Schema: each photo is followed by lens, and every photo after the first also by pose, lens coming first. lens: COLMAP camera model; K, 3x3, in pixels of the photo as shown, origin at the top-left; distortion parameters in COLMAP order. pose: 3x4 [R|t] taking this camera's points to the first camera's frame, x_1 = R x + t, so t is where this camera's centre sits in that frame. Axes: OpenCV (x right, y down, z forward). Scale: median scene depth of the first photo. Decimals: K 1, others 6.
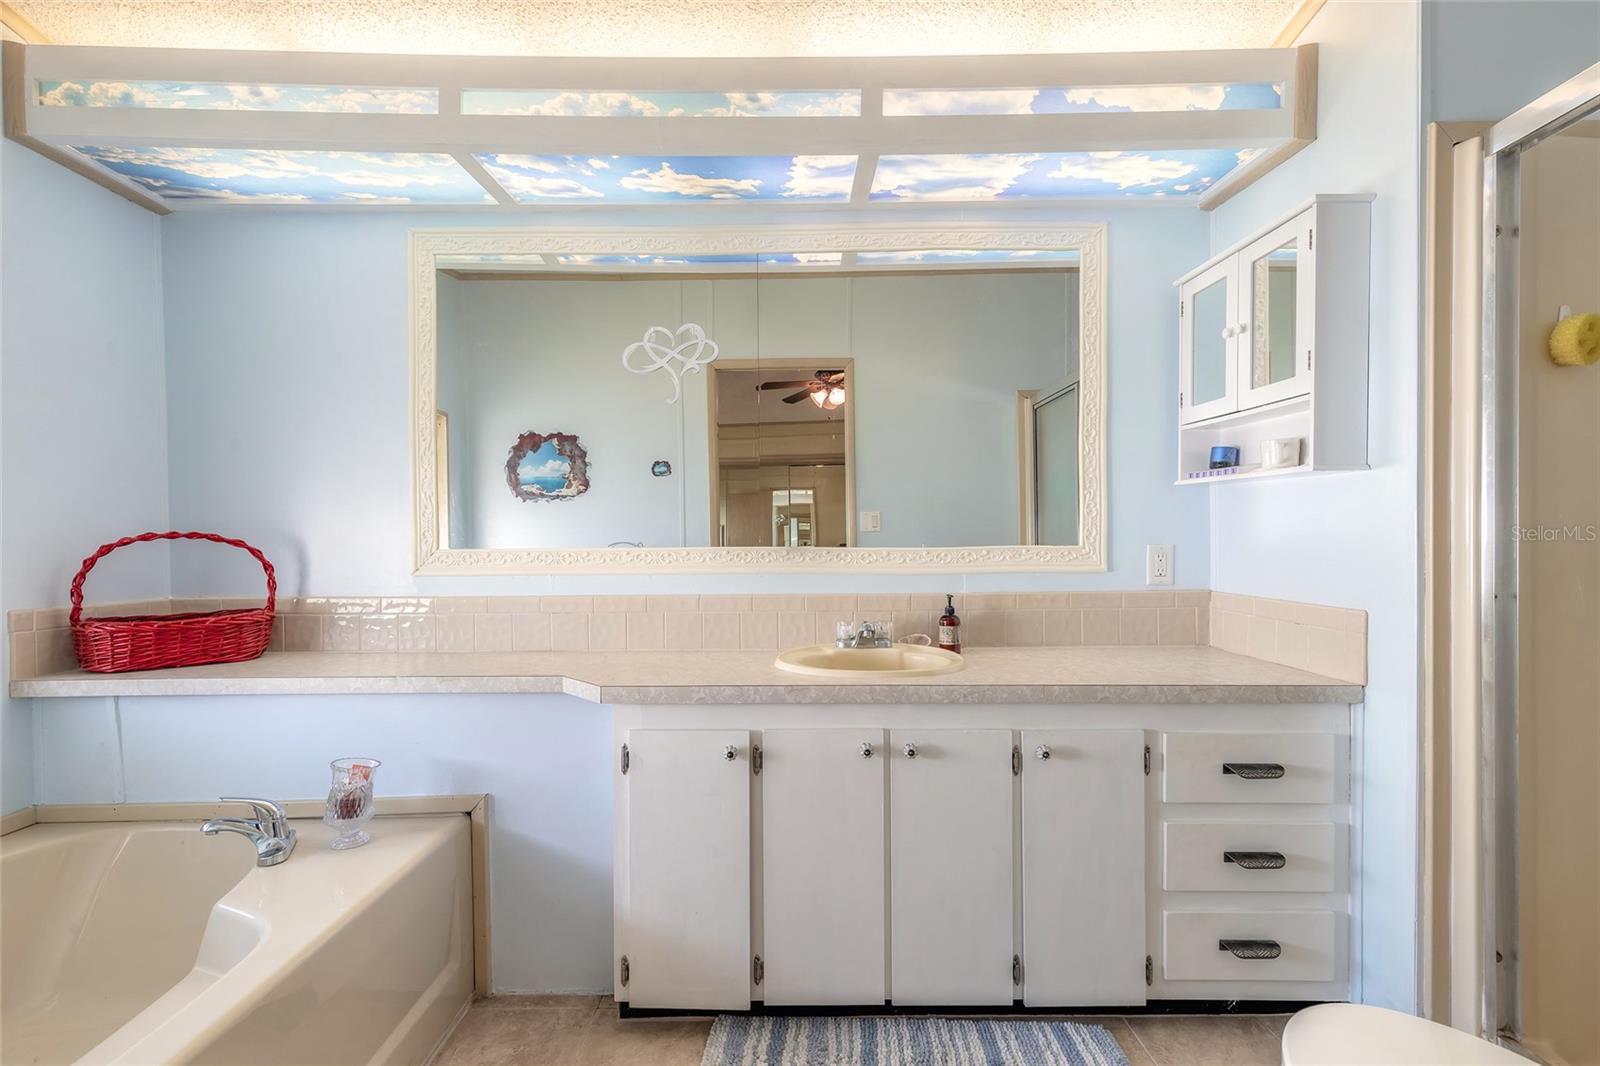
lens RADIAL K [[717.7, 0, 790.2], [0, 717.7, 535.0], [0, 0, 1]] dist [0.001394, -0.000471]
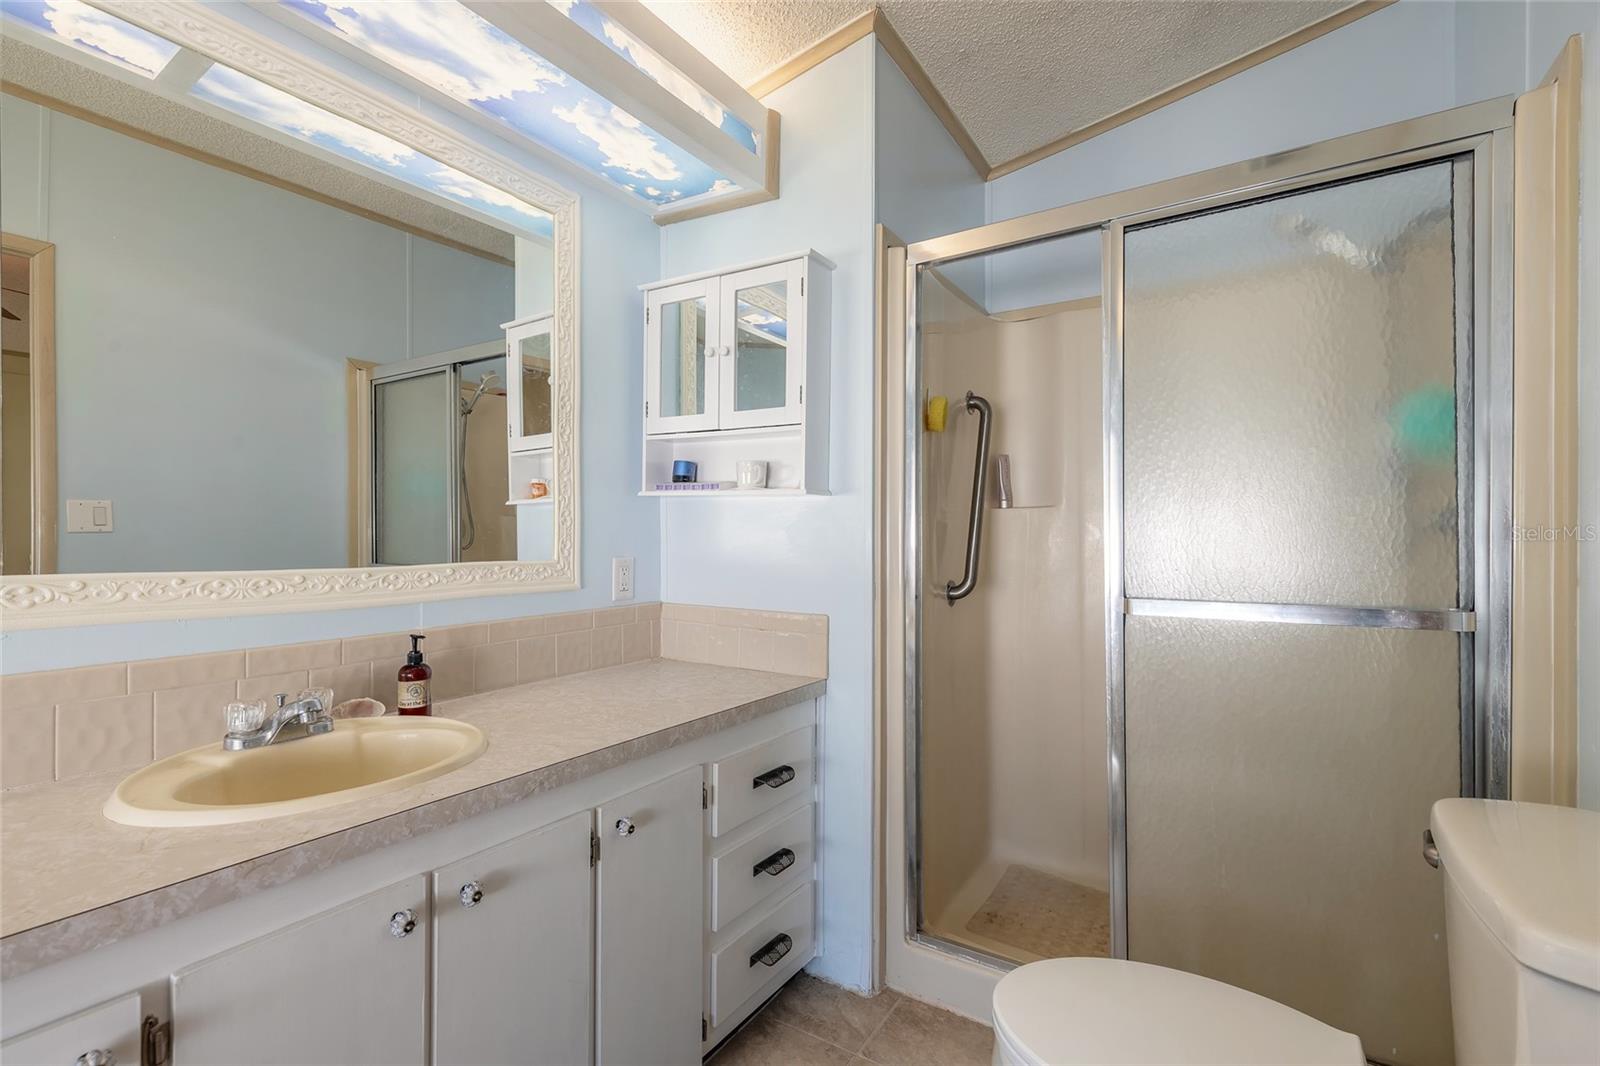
lens RADIAL K [[717.7, 0, 790.2], [0, 717.7, 535.0], [0, 0, 1]] dist [0.001394, -0.000471]
pose [[0.544068, 0.009123, 0.838992, -0.171781], [-0.011587, 0.999927, -0.003360, -0.016933], [-0.838961, -0.007893, 0.544134, 0.319631]]
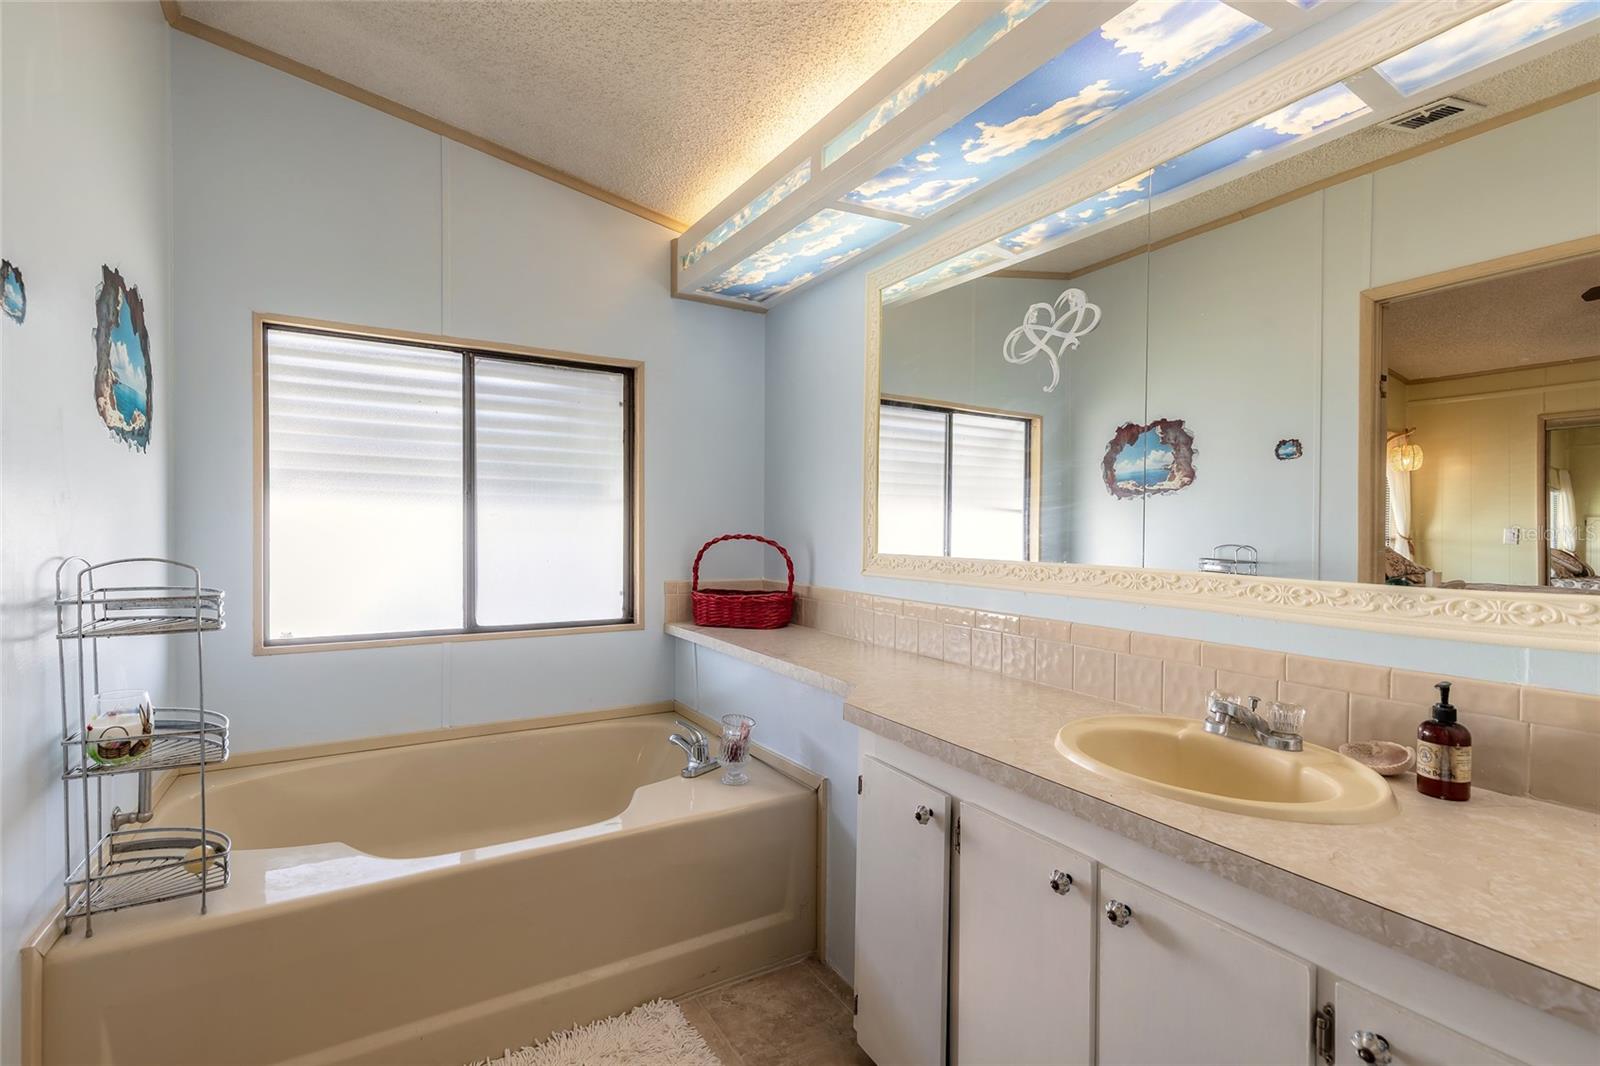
lens RADIAL K [[711.9, 0, 789.0], [0, 711.9, 531.8], [0, 0, 1]] dist [0.002431, 0.000108]
pose [[0.520667, 0.016633, -0.853598, 0.425281], [-0.004516, 0.999850, 0.016728, -0.034138], [0.853748, -0.004855, 0.520664, 0.330193]]
